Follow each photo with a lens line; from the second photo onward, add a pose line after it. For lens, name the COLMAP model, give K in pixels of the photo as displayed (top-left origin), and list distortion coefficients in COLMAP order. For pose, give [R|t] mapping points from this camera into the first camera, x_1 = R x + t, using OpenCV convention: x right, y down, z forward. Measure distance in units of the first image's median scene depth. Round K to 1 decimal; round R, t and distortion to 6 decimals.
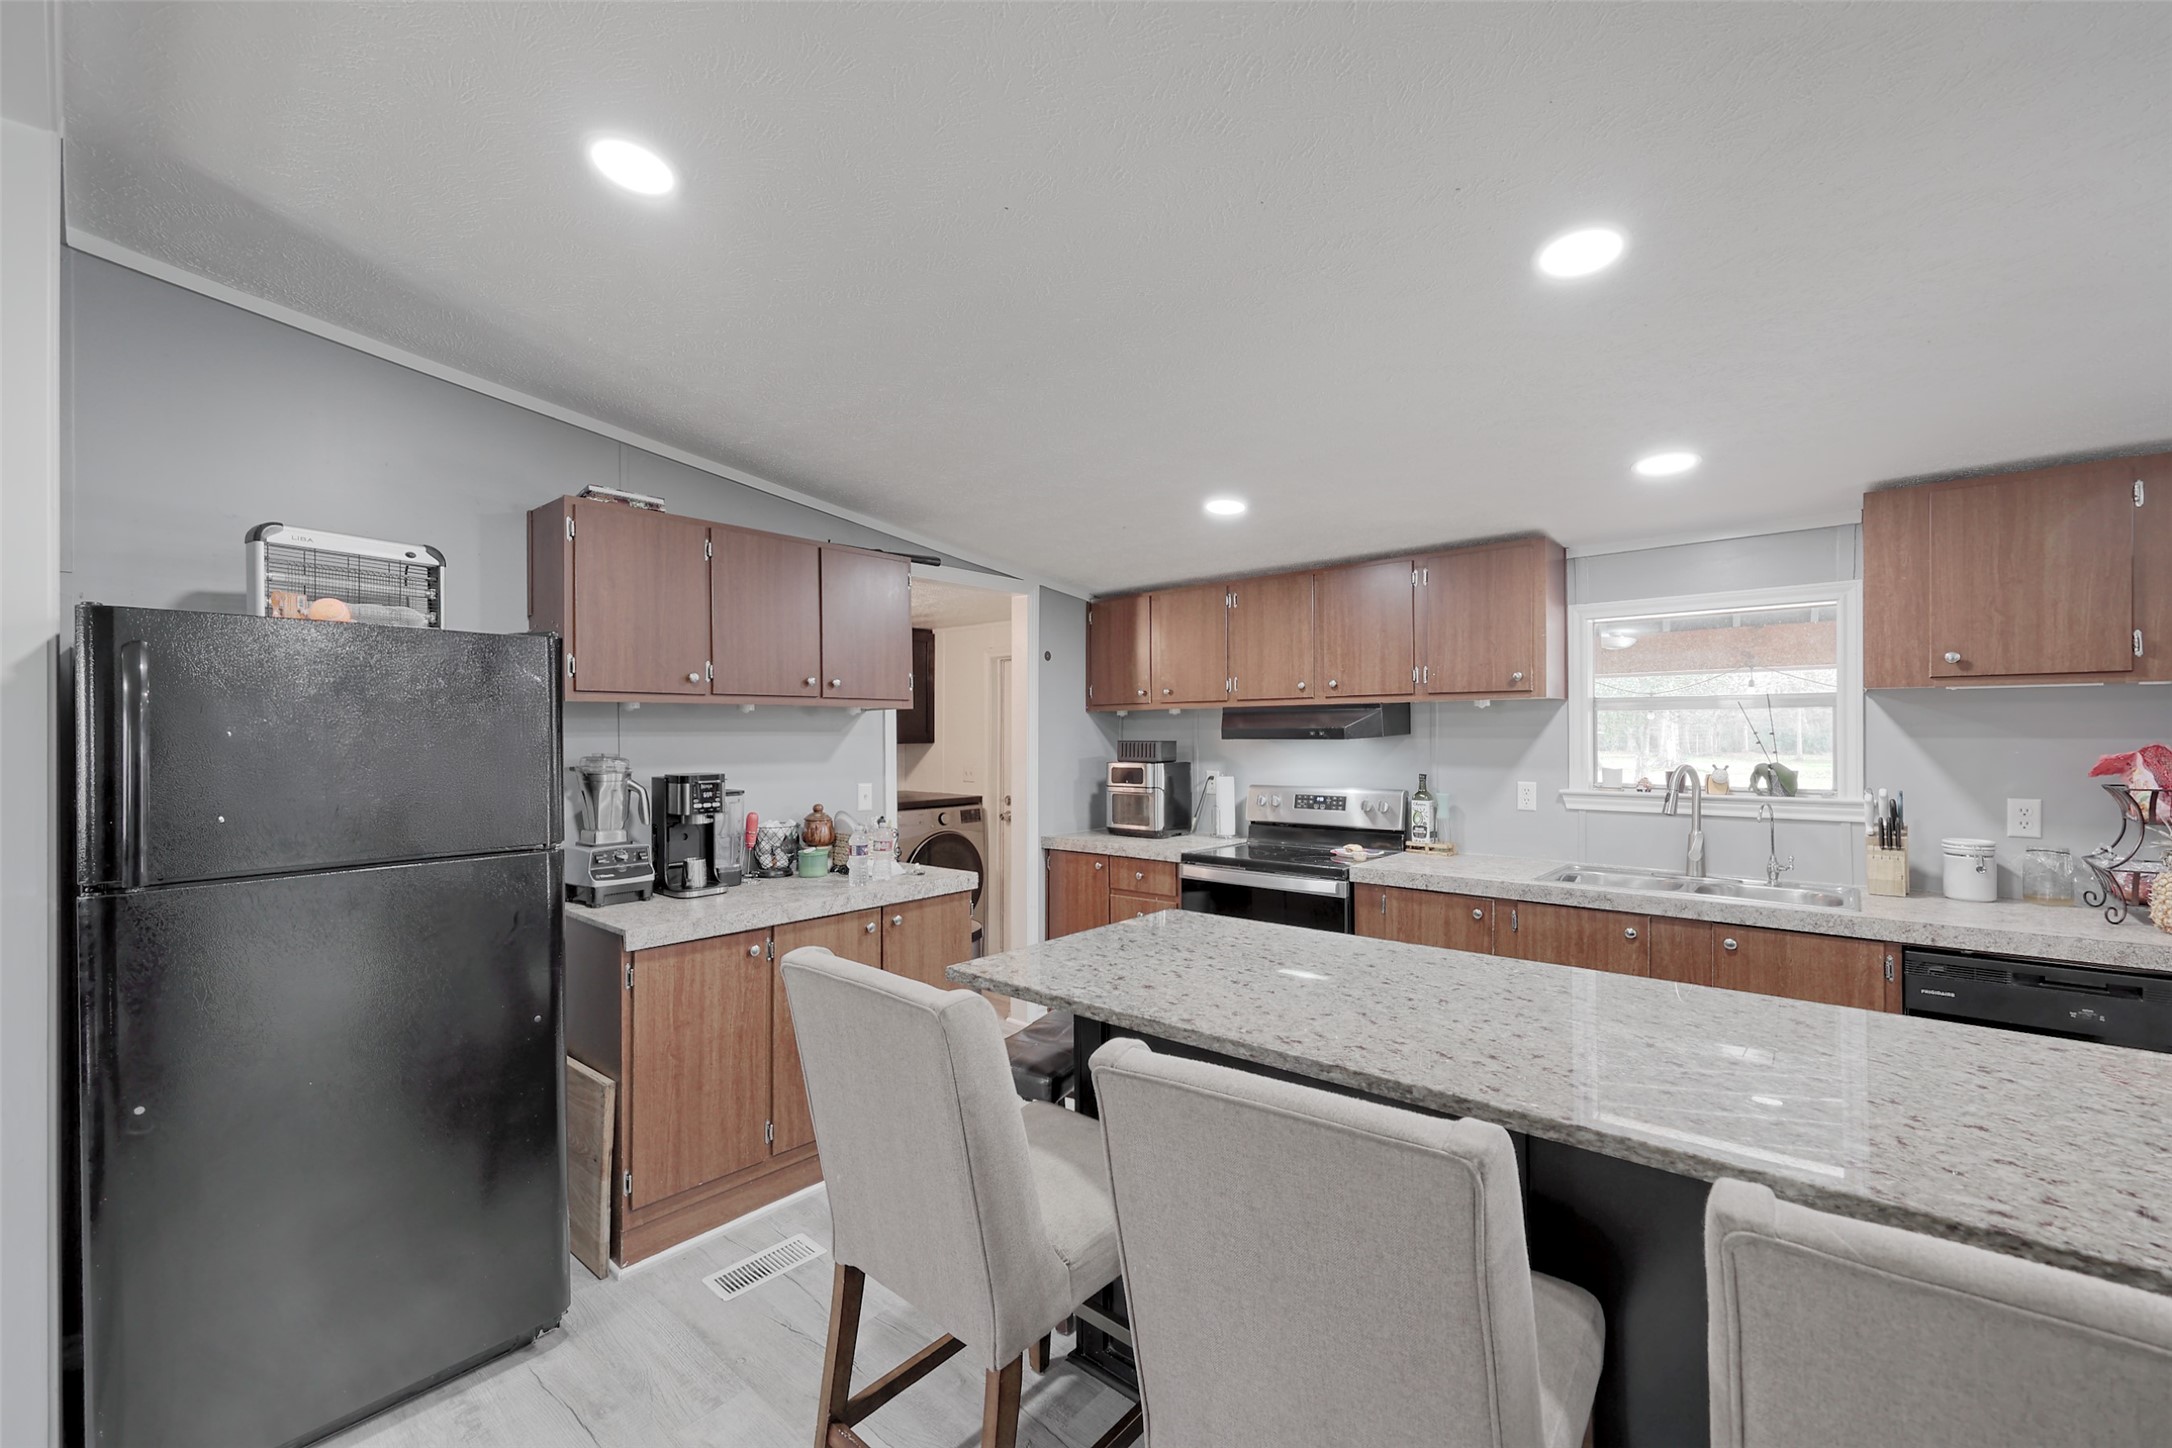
lens RADIAL K [[876.6, 0, 1087.1], [0, 876.6, 729.3], [0, 0, 1]] dist [-0.000953, -0.000119]
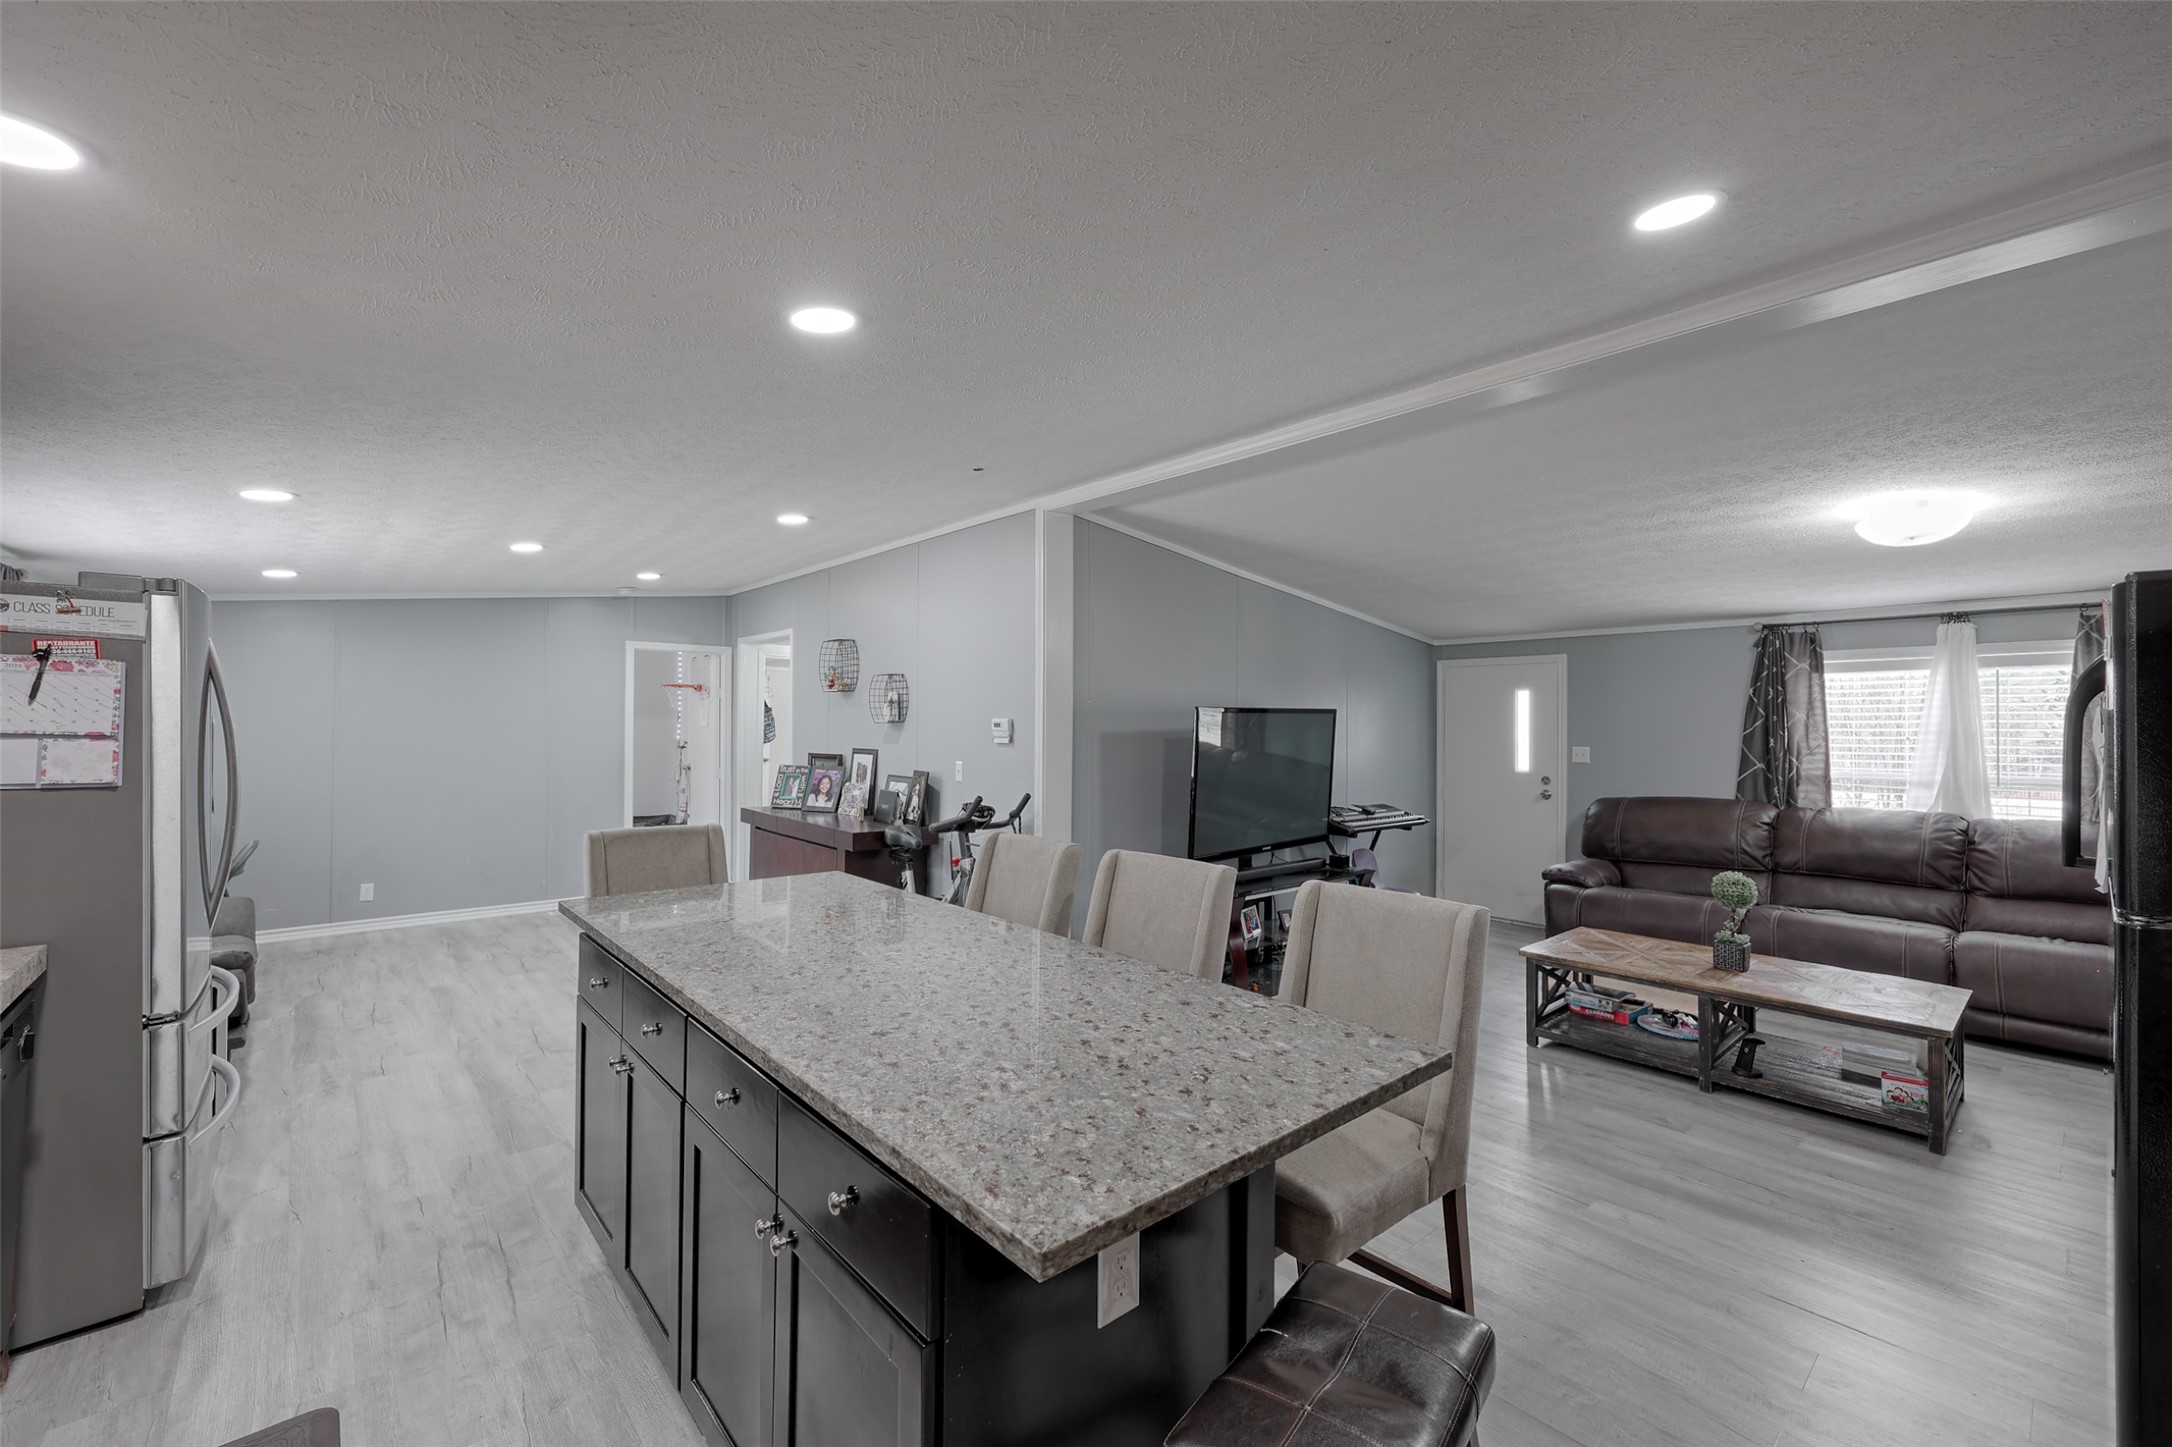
lens RADIAL K [[876.6, 0, 1082.6], [0, 876.6, 725.5], [0, 0, 1]] dist [-0.000953, -0.000119]
pose [[-0.989855, -0.002431, 0.142059, 0.046839], [-0.003936, 0.999939, -0.010316, 0.007667], [-0.142025, -0.010771, -0.989804, 1.973966]]
